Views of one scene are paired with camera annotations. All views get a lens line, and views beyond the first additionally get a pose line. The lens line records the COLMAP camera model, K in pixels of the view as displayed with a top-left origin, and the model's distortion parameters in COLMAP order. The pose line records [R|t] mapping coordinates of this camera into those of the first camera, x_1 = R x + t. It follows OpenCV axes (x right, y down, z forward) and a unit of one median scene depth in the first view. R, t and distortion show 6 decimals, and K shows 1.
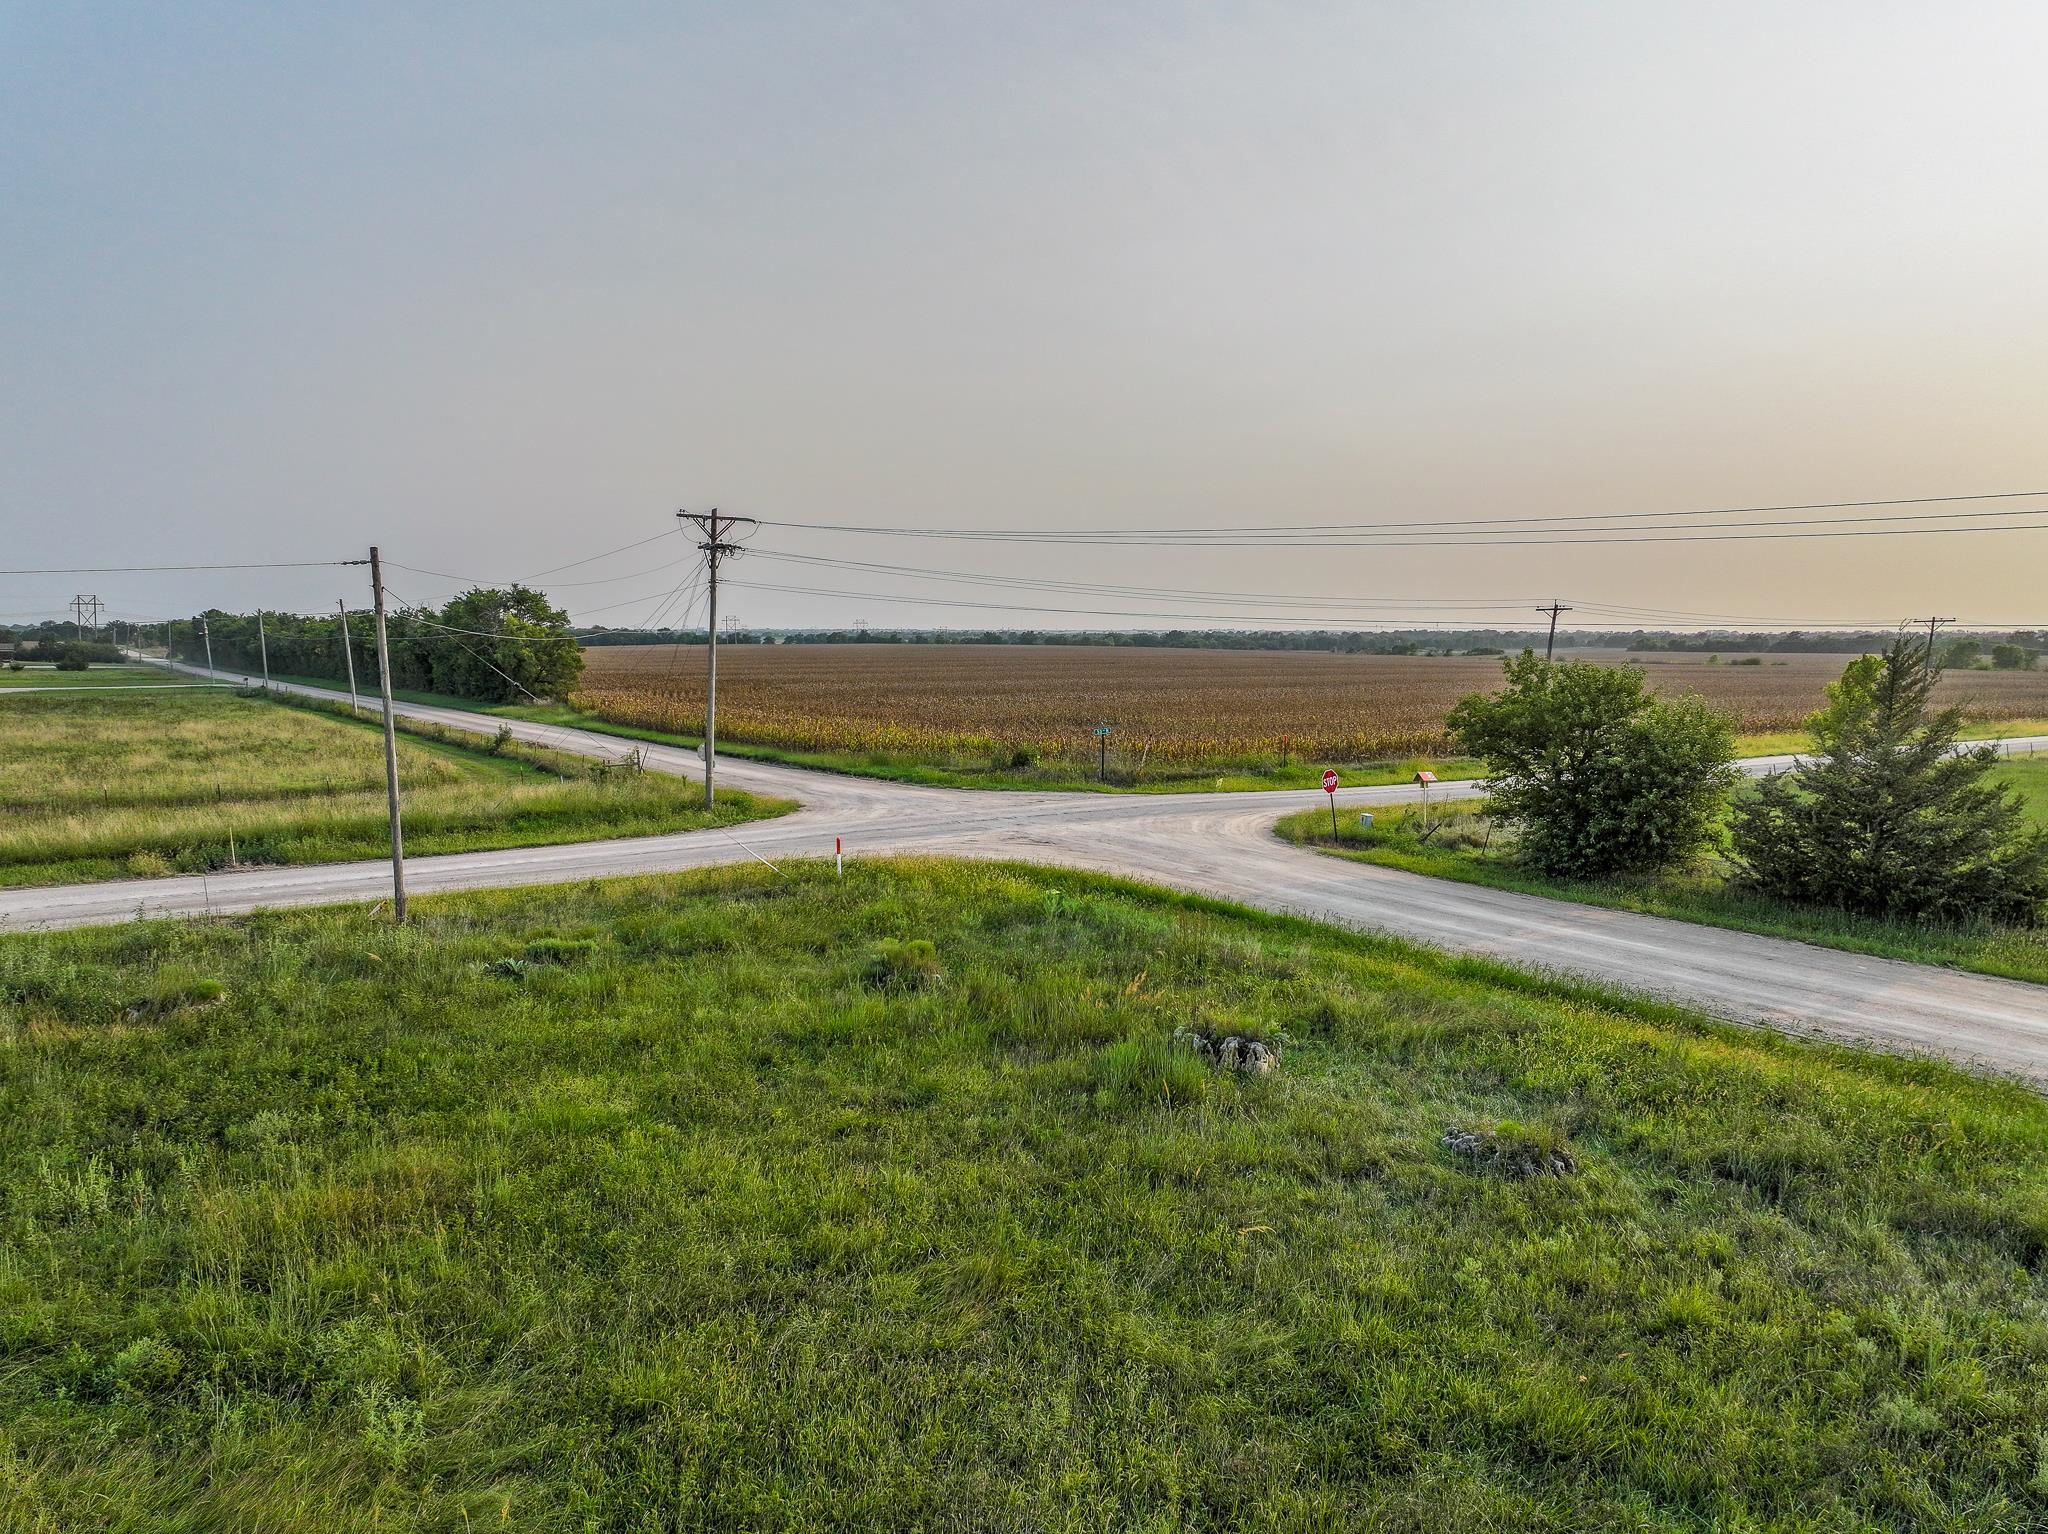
lens RADIAL K [[1440.0, 0, 1037.9], [0, 1440.0, 763.9], [0, 0, 1]] dist [-0.000227, 0.012312]
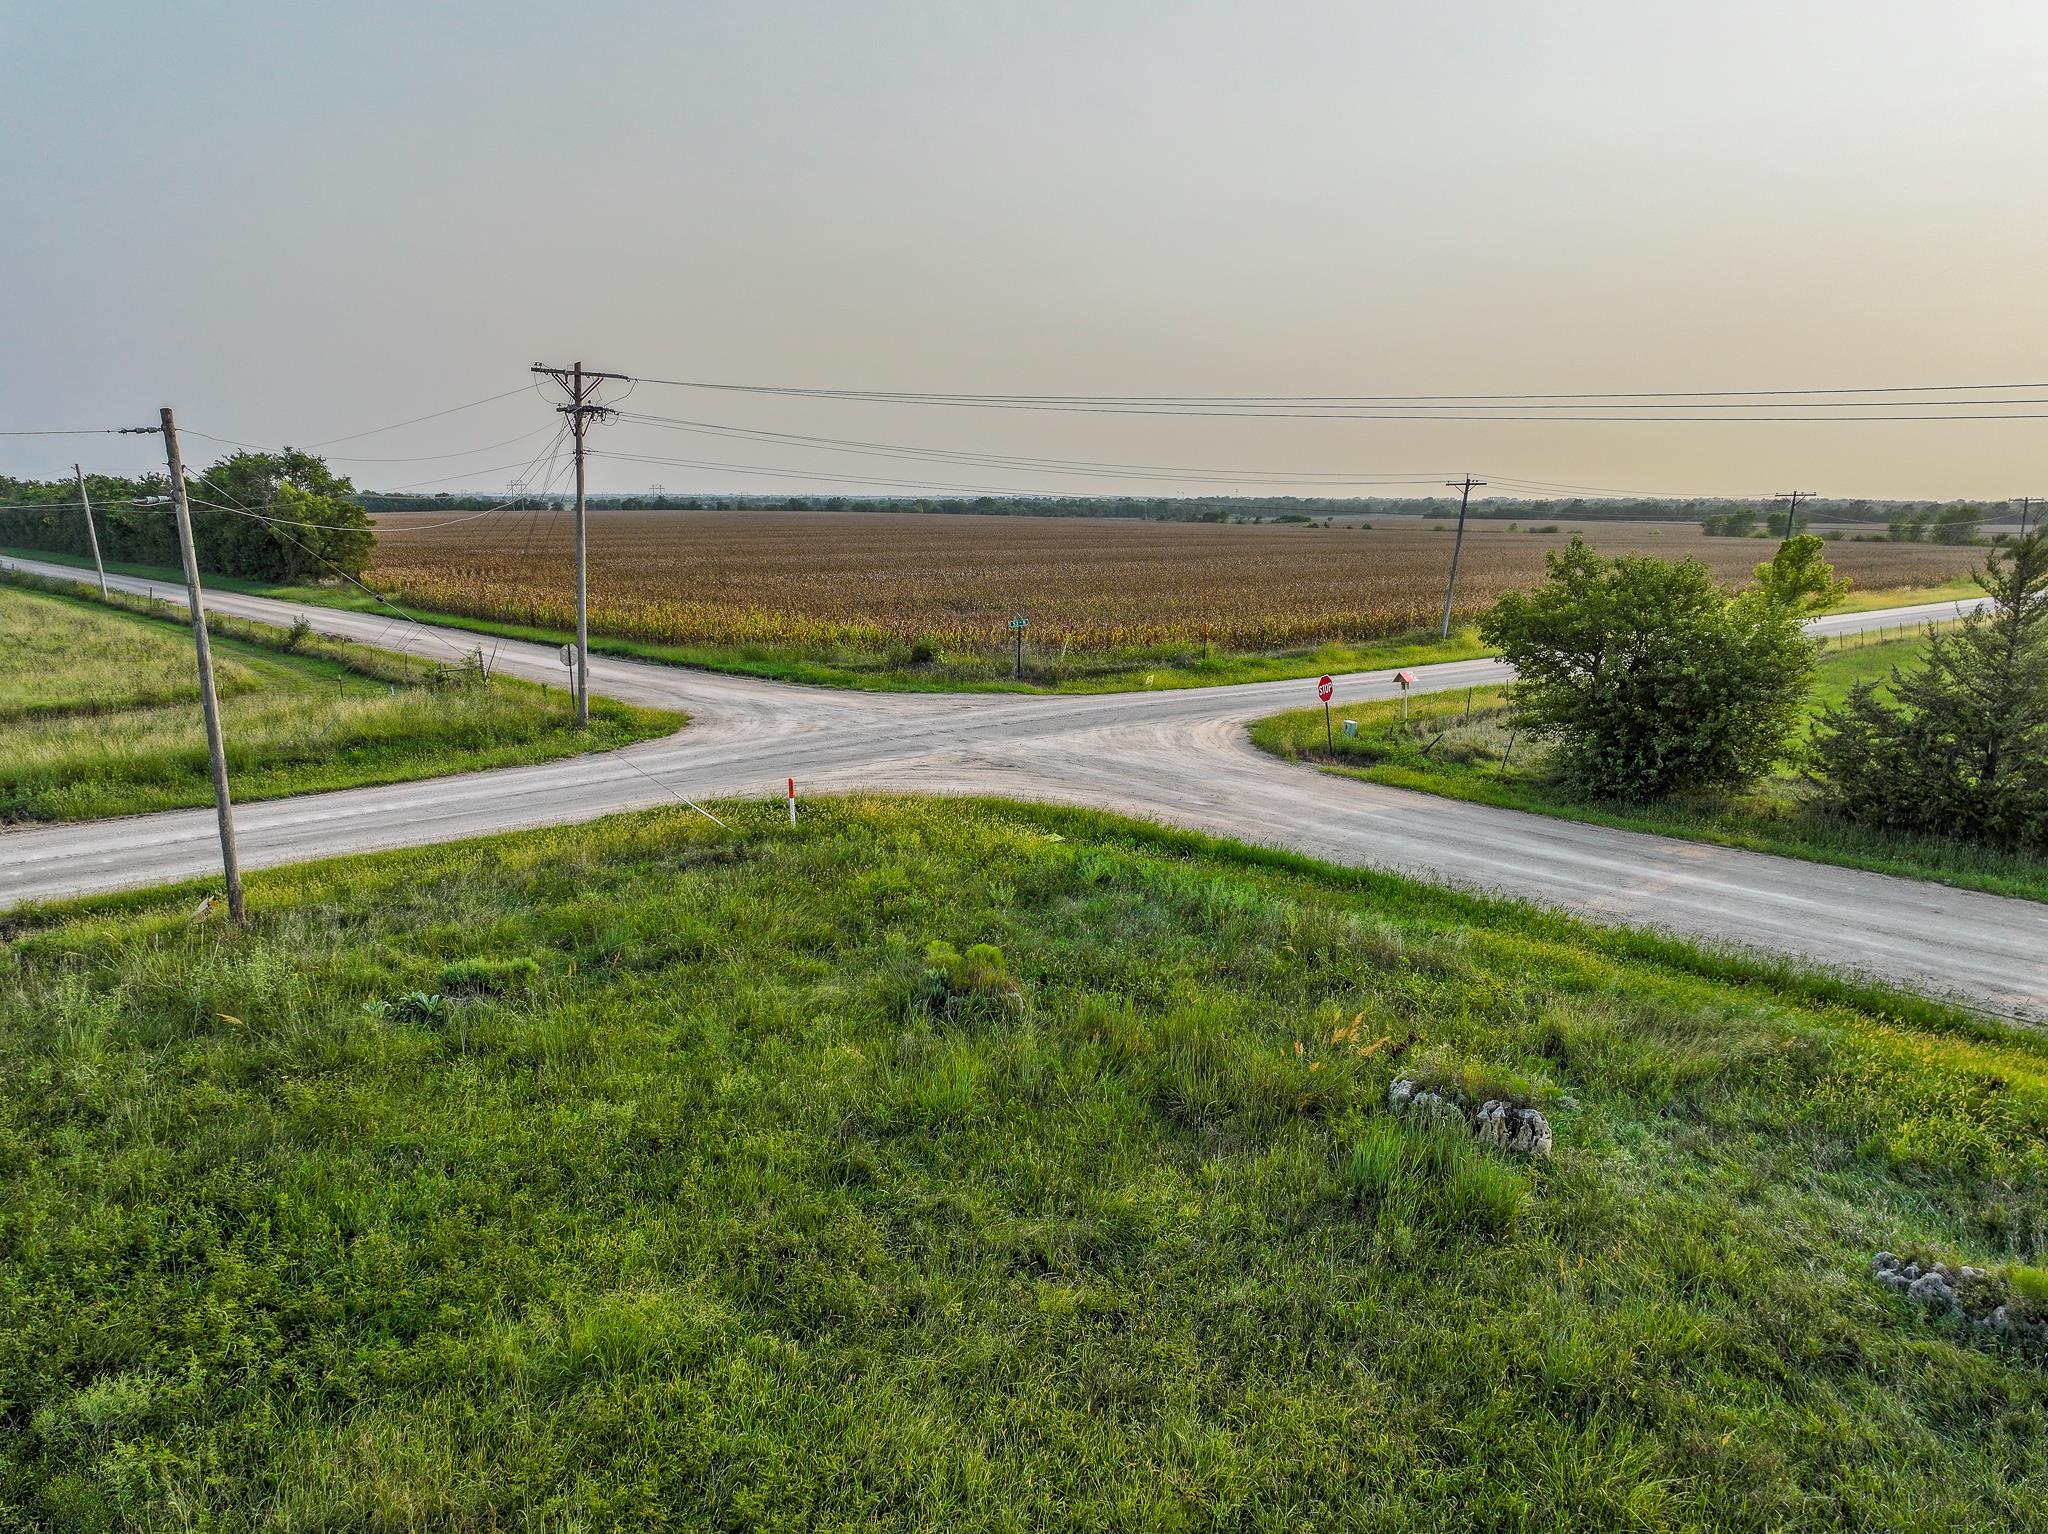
lens RADIAL K [[1440.0, 0, 1037.9], [0, 1440.0, 763.9], [0, 0, 1]] dist [-0.000227, 0.012312]
pose [[0.990883, -0.022560, 0.132825, -0.078274], [0.010353, 0.995716, 0.091885, -0.021531], [-0.134329, -0.089672, 0.986871, 0.131331]]
